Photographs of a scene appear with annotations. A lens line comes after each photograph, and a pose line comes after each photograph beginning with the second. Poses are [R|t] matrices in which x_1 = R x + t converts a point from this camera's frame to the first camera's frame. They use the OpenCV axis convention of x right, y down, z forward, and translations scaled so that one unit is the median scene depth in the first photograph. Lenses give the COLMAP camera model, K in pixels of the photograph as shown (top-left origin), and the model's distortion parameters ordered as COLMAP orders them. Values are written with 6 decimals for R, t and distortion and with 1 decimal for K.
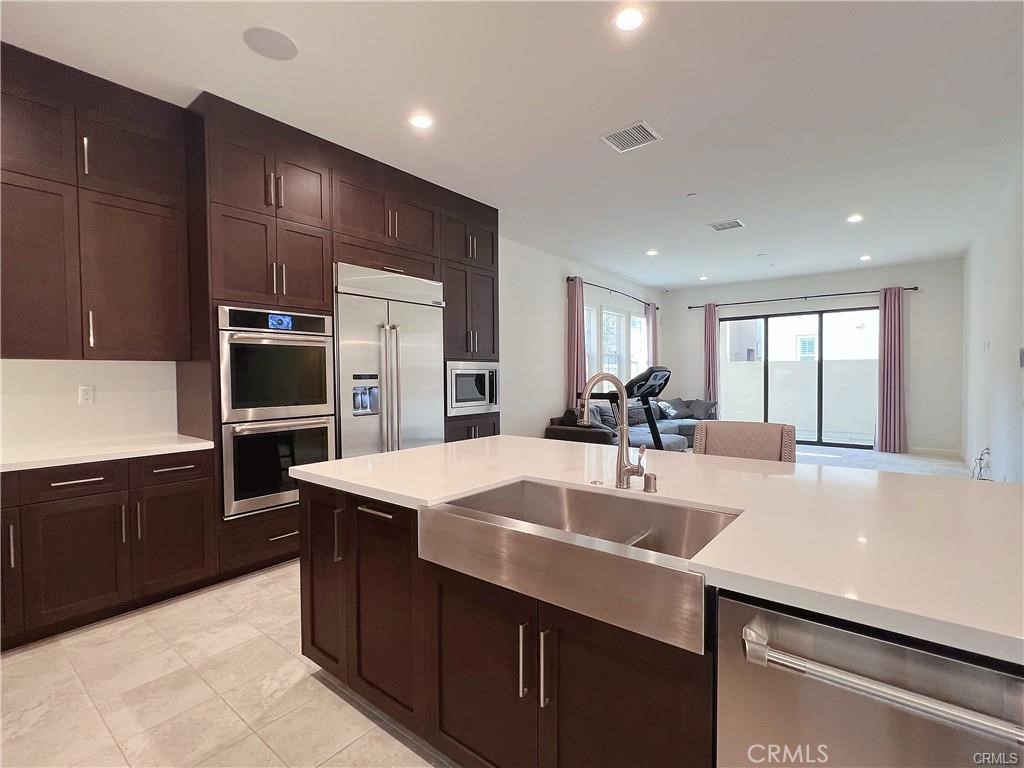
lens RADIAL K [[478.9, 0, 518.6], [0, 478.9, 385.7], [0, 0, 1]] dist [0.004113, 0.000915]
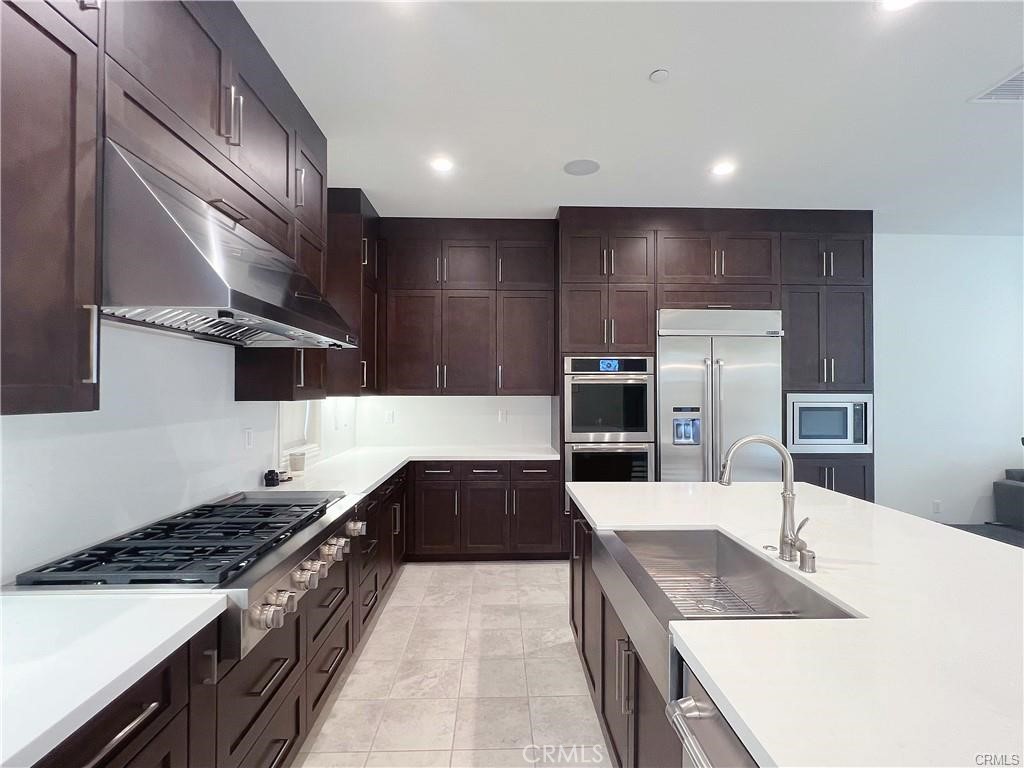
lens RADIAL K [[478.9, 0, 518.1], [0, 478.9, 388.6], [0, 0, 1]] dist [0.004113, 0.000915]
pose [[0.663120, 0.007453, -0.748476, 0.259731], [-0.027858, 0.999503, -0.014728, -0.042249], [0.747995, 0.030617, 0.662998, -0.008837]]
